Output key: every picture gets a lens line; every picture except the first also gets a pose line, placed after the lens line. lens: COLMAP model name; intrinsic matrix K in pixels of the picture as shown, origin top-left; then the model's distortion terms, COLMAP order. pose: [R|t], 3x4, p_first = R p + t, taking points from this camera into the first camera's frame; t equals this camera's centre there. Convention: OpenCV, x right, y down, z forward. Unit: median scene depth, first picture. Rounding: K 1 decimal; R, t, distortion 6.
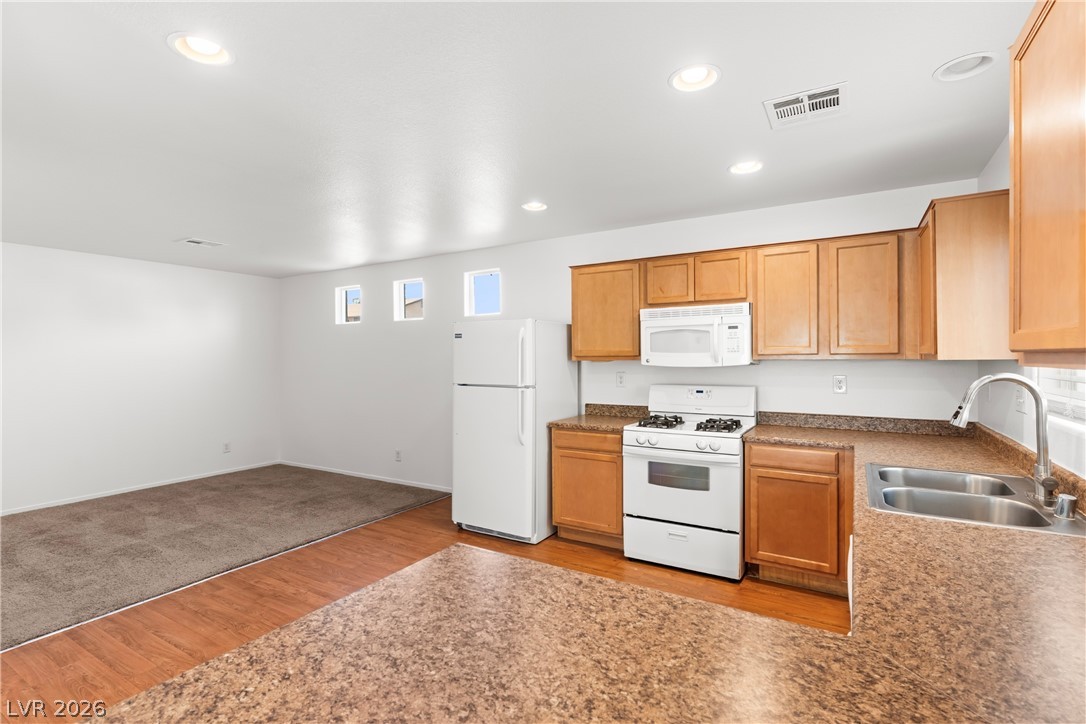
lens RADIAL K [[514.8, 0, 542.2], [0, 514.8, 361.1], [0, 0, 1]] dist [0.003389, -0.000642]
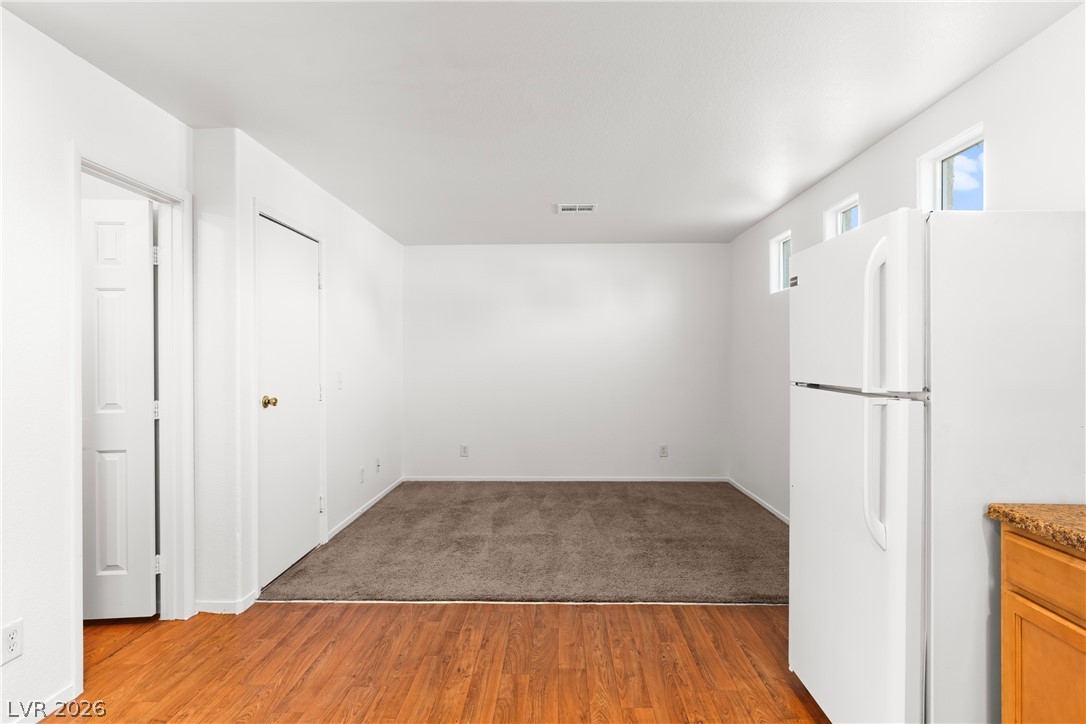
lens RADIAL K [[587.0, 0, 535.7], [0, 587.0, 358.6], [0, 0, 1]] dist [-0.005176, -0.001011]
pose [[0.492492, 0.004771, -0.870304, 0.165598], [-0.005275, 0.999983, 0.002497, 0.018625], [0.870301, 0.003361, 0.492509, 0.449686]]
